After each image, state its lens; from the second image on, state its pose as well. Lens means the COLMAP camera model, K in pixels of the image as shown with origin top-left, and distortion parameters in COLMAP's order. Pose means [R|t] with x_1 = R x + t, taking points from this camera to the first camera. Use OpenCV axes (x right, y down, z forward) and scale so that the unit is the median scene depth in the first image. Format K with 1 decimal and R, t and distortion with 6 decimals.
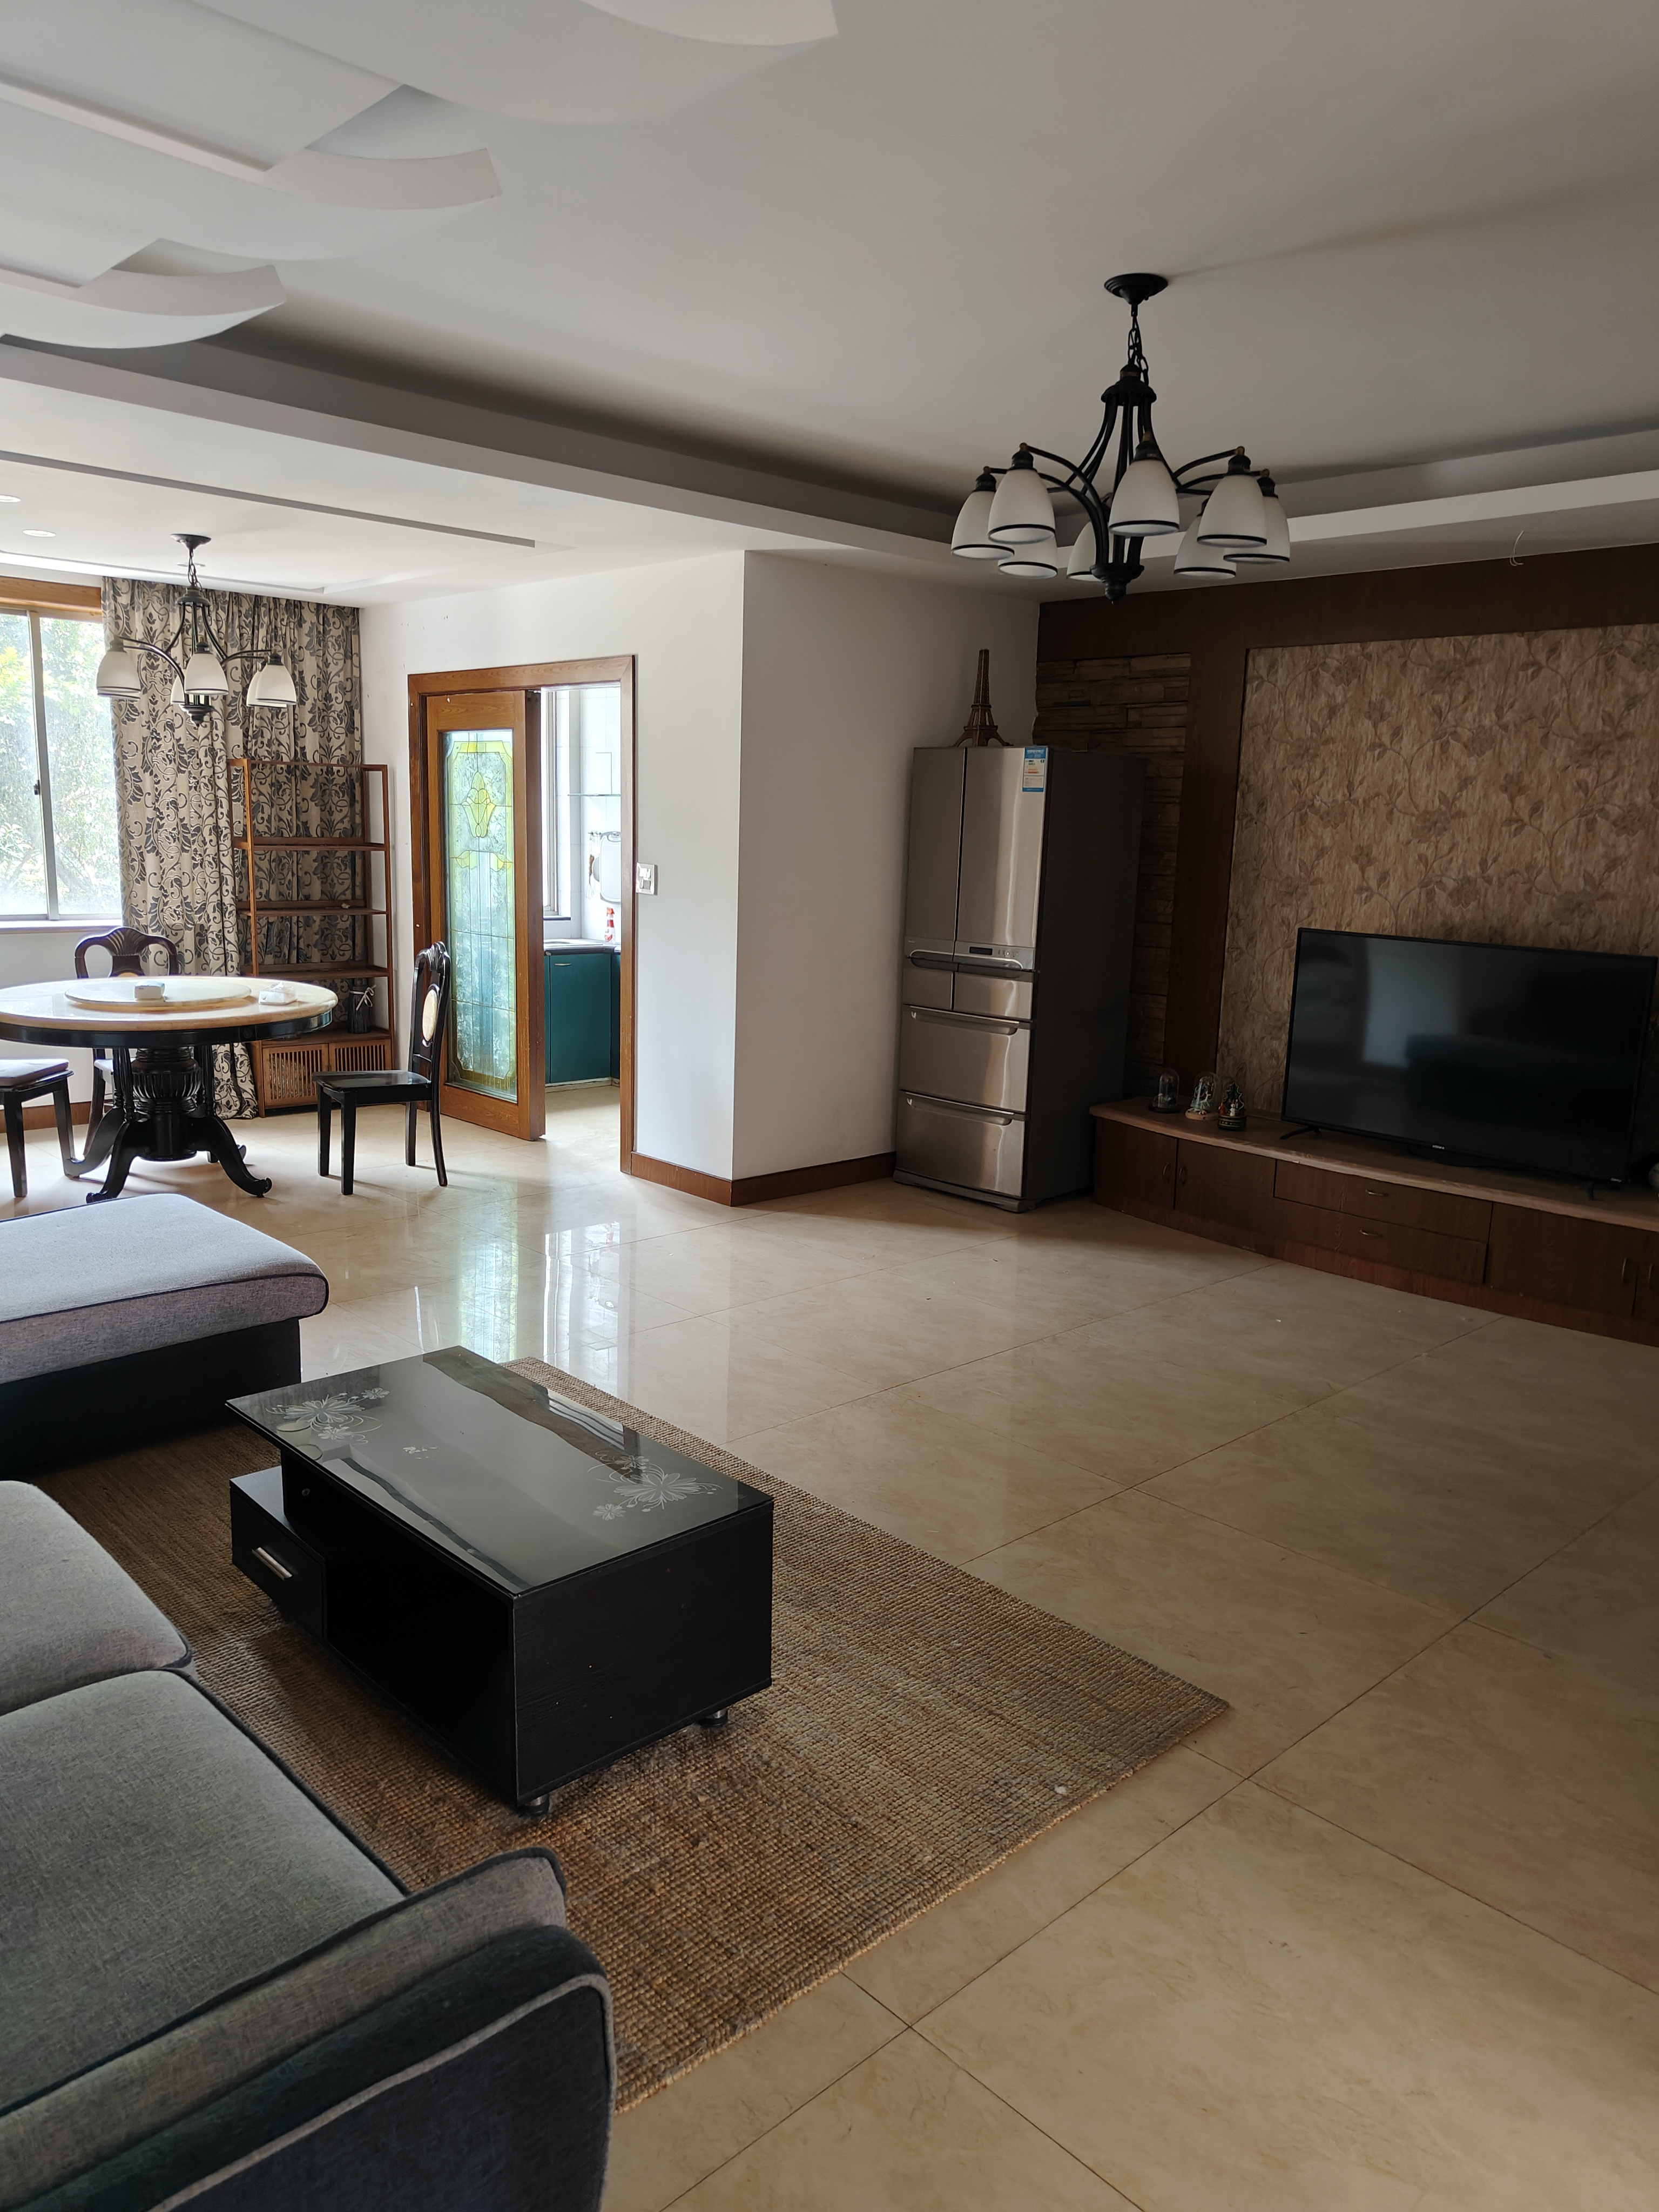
lens RADIAL K [[1638.6, 0, 829.5], [0, 1638.6, 1106.0], [0, 0, 1]] dist [-0.005086, -0.002662]
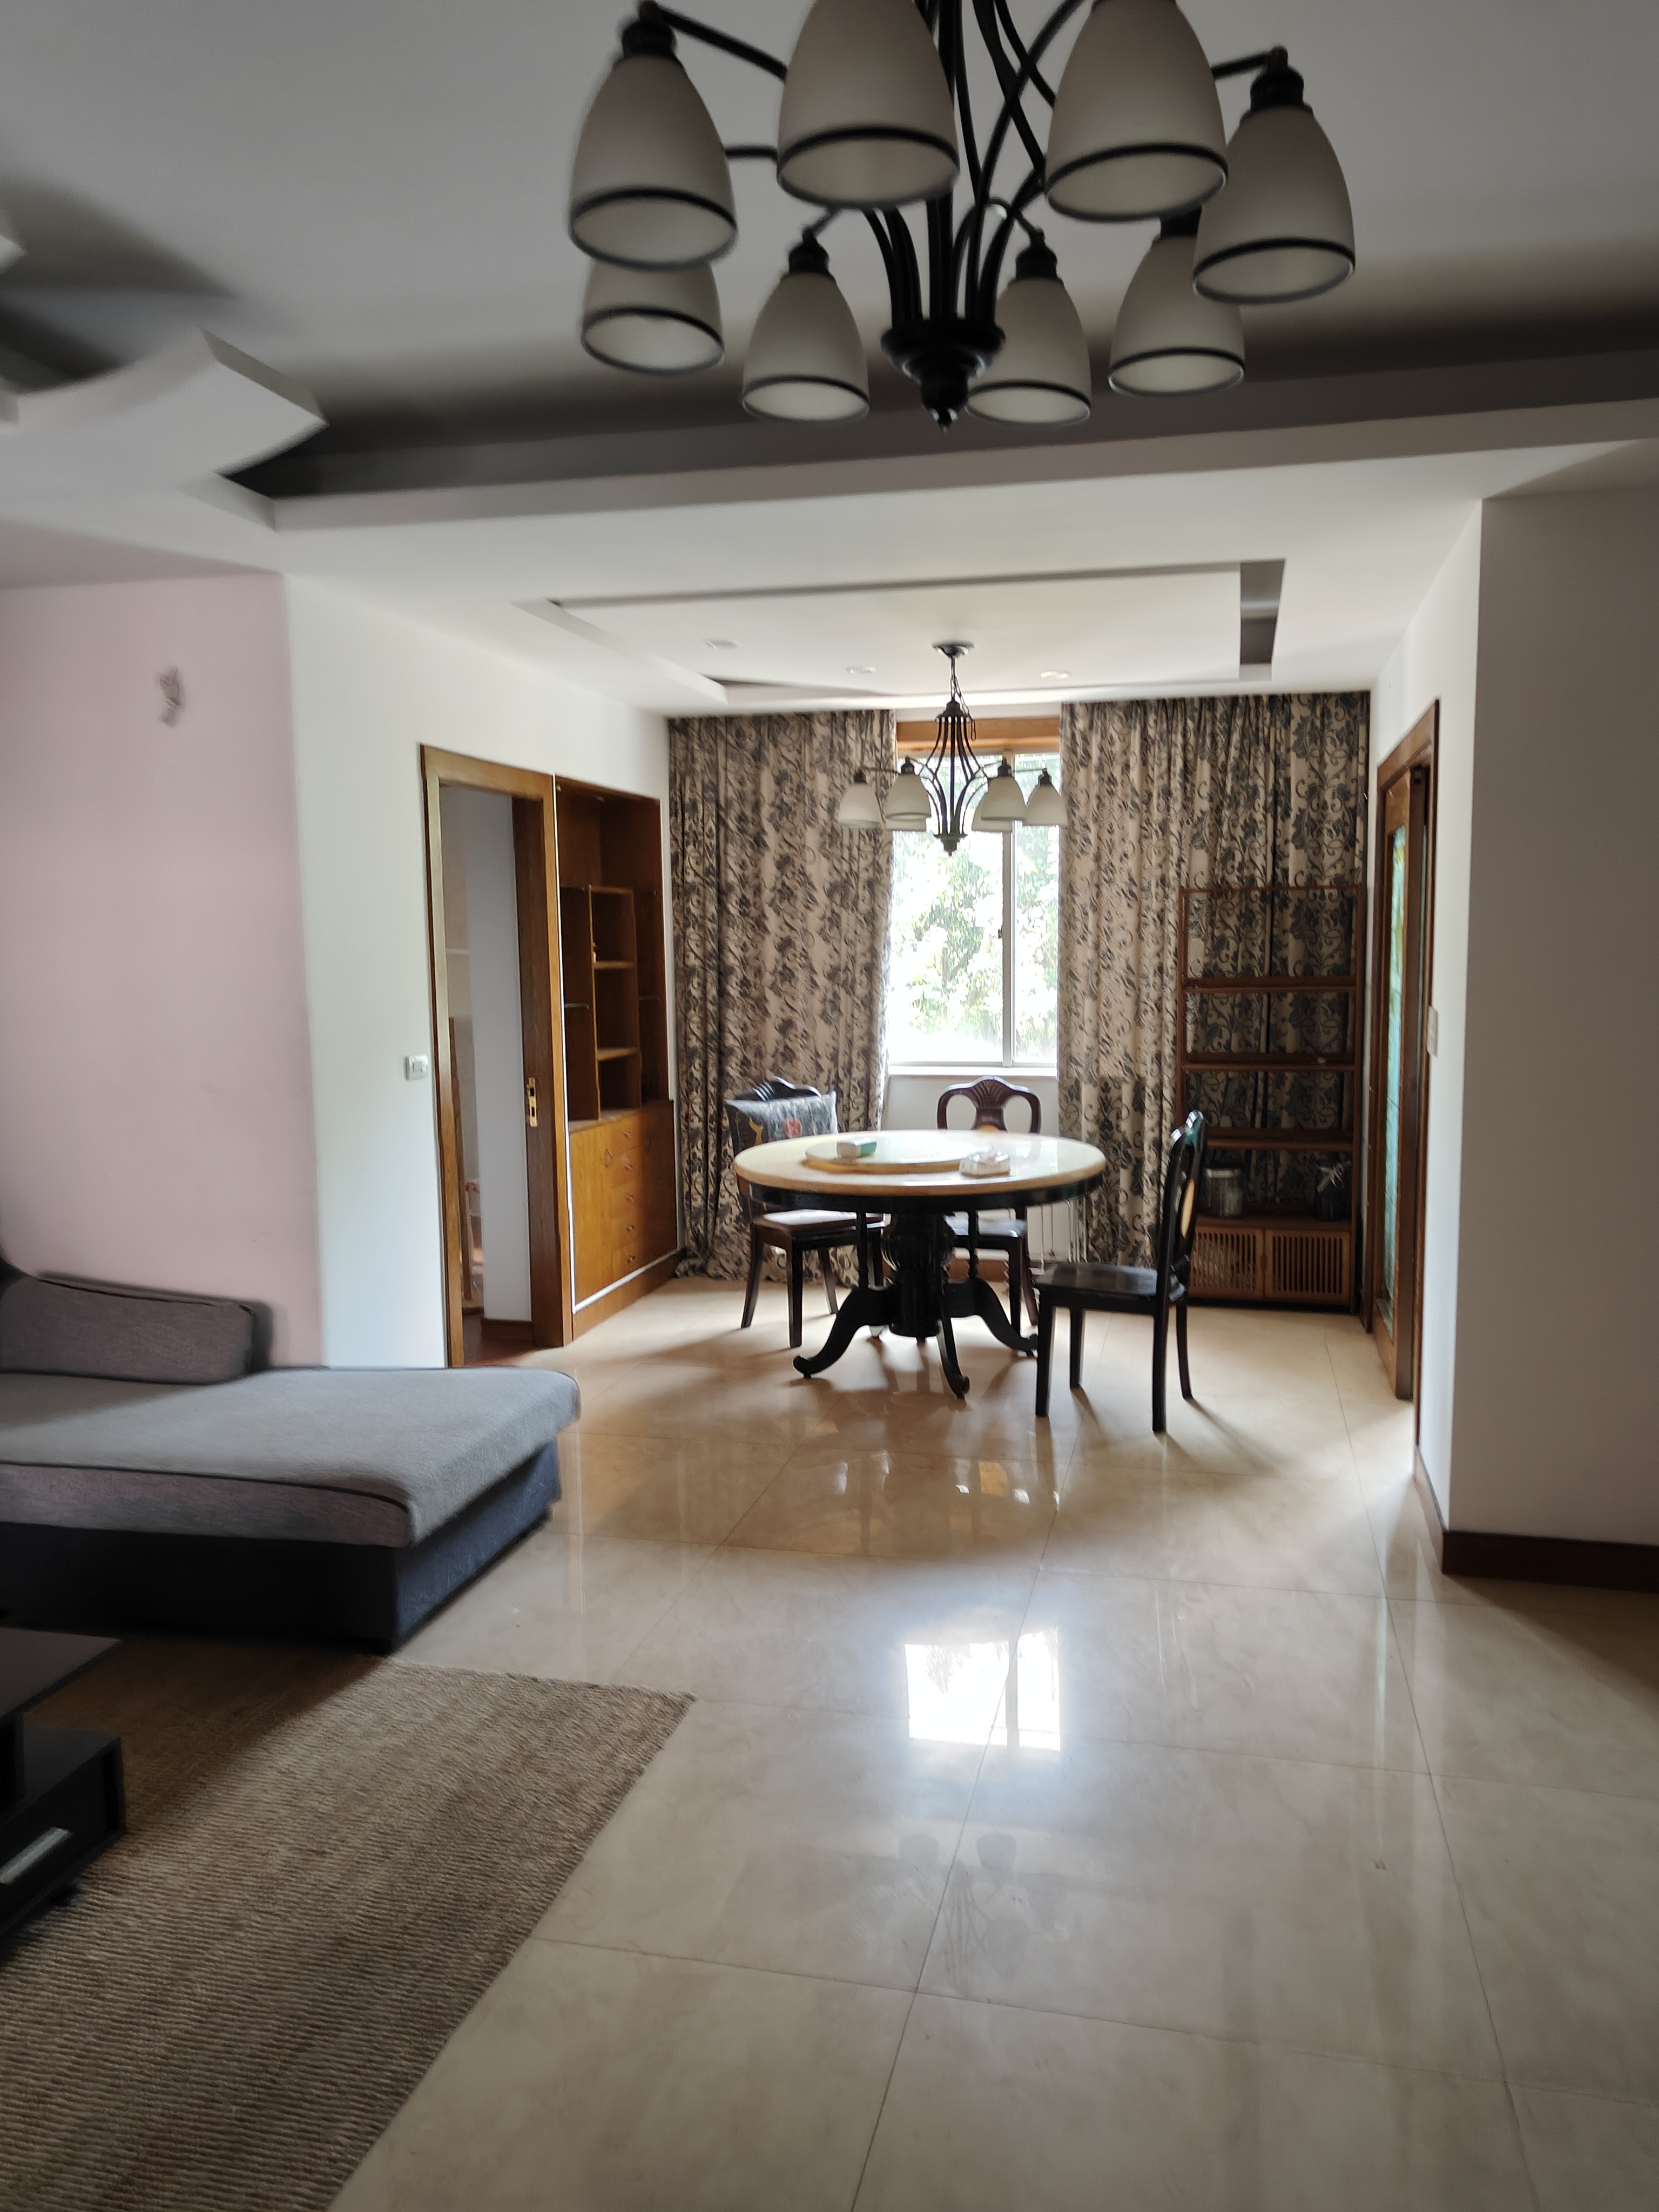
lens RADIAL K [[1638.6, 0, 829.5], [0, 1638.6, 1106.0], [0, 0, 1]] dist [-0.005086, -0.002662]
pose [[0.526182, 0.050474, -0.848873, 0.271511], [-0.122908, 0.992269, -0.017185, -0.059675], [0.841443, 0.113376, 0.528318, 0.395184]]
